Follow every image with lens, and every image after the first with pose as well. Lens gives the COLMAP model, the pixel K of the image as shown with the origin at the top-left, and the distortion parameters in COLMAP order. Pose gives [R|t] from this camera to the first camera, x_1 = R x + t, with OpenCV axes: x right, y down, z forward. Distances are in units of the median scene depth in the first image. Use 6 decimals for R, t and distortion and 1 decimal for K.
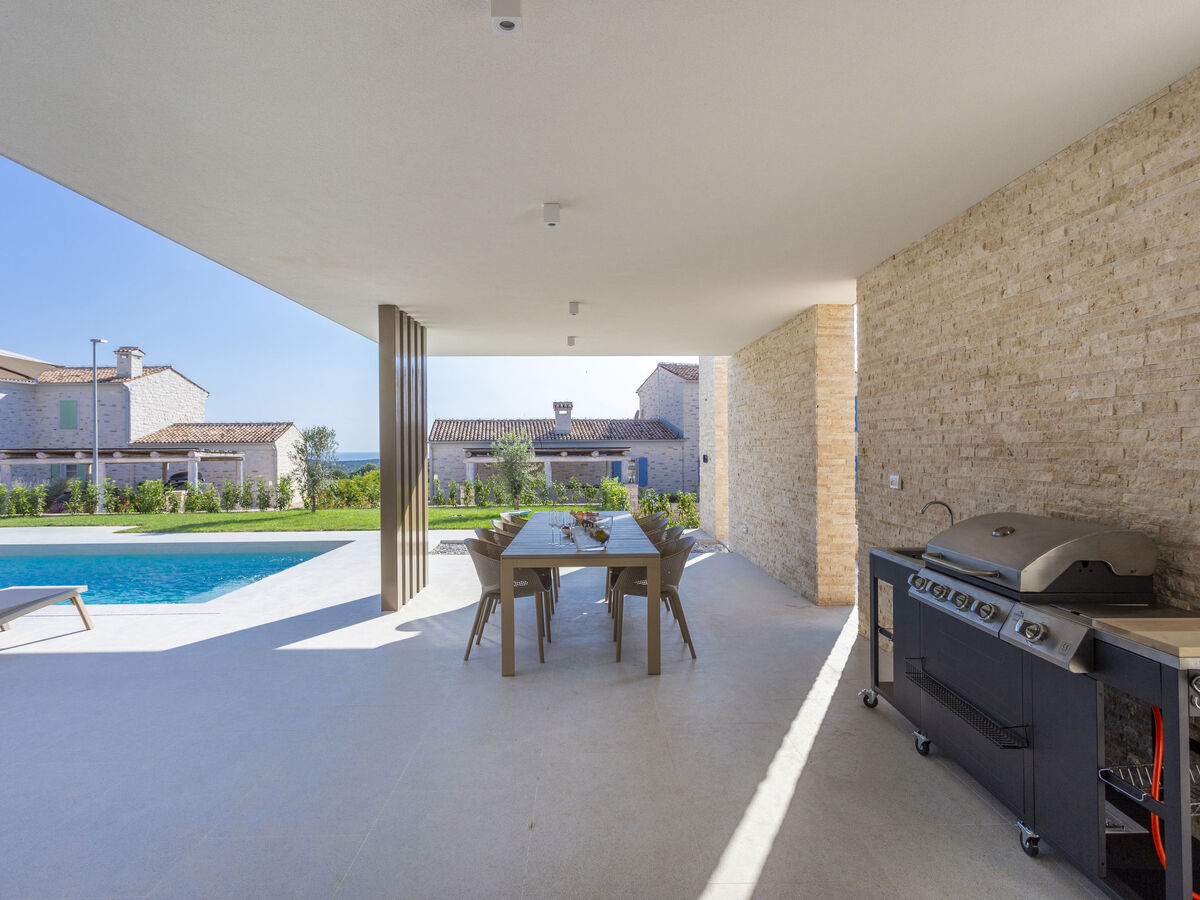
lens RADIAL K [[641.4, 0, 600.0], [0, 641.4, 450.0], [0, 0, 1]] dist [0.002799, 0.001513]
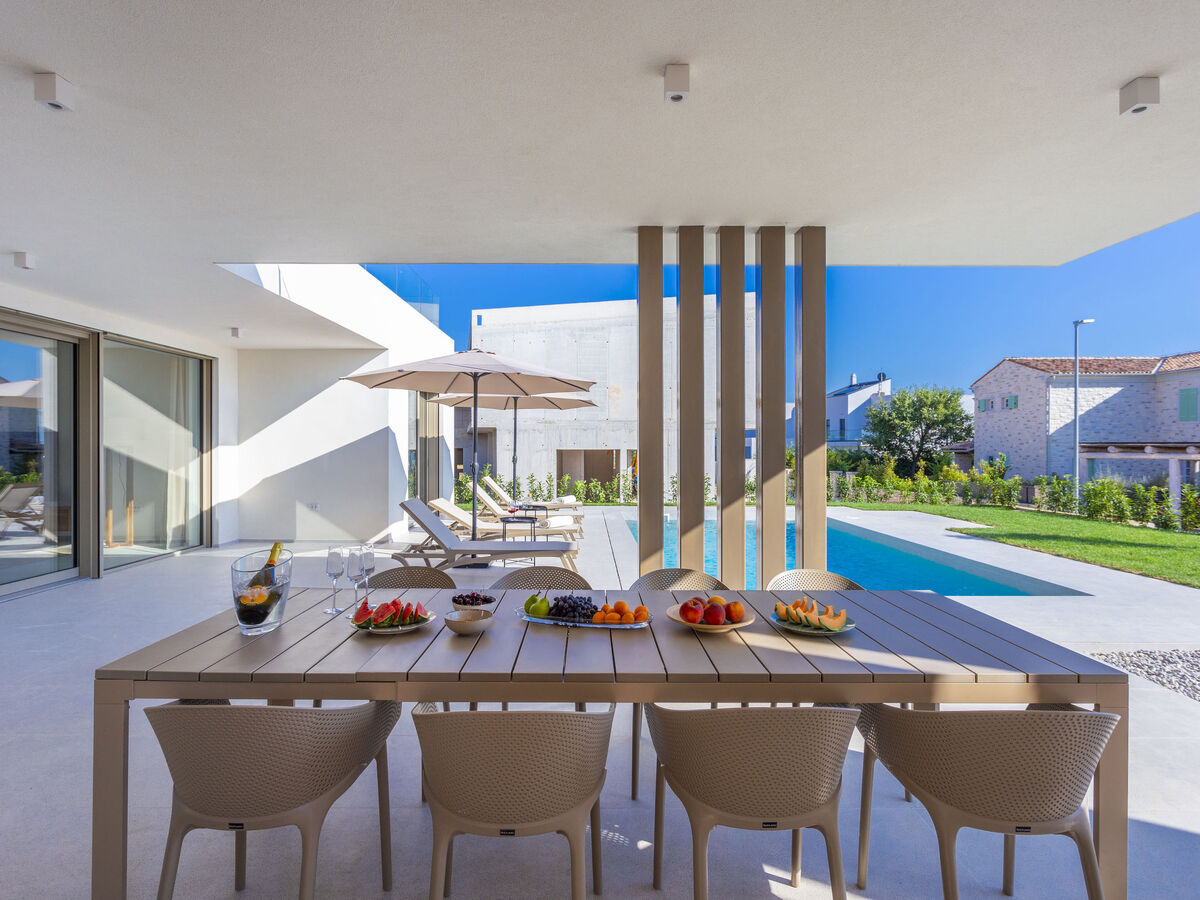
lens RADIAL K [[641.4, 0, 600.0], [0, 641.4, 450.0], [0, 0, 1]] dist [0.002799, 0.001513]
pose [[-0.006300, 0.013760, -0.999885, 0.126587], [-0.006065, 0.999886, 0.013798, 0.000957], [0.999962, 0.006152, -0.006215, 0.333939]]
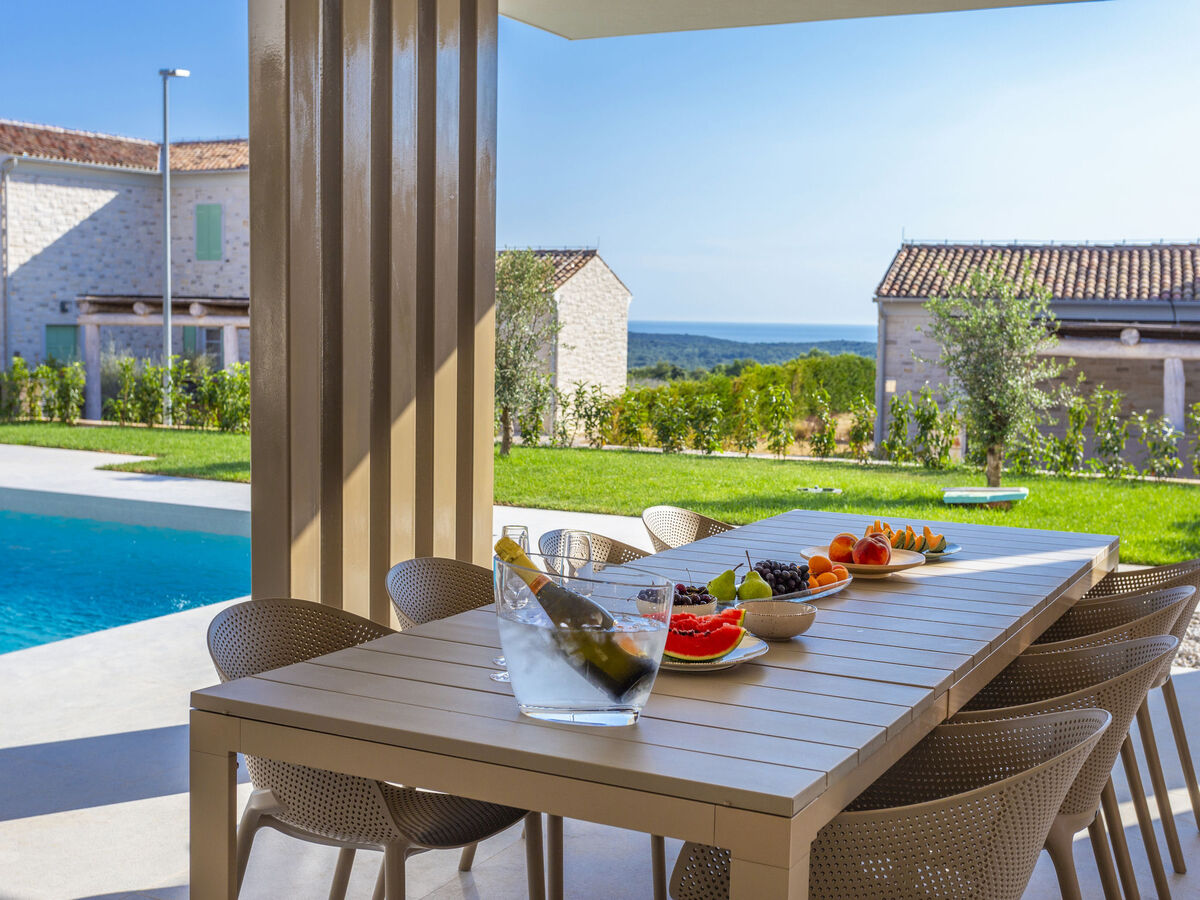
lens RADIAL K [[1496.6, 0, 600.0], [0, 1496.6, 450.0], [0, 0, 1]] dist [0.016176, 0.014280]
pose [[0.877847, 0.067789, -0.474120, 0.064035], [-0.027682, 0.995459, 0.091075, 0.002236], [0.478141, -0.066825, 0.875737, 0.139366]]
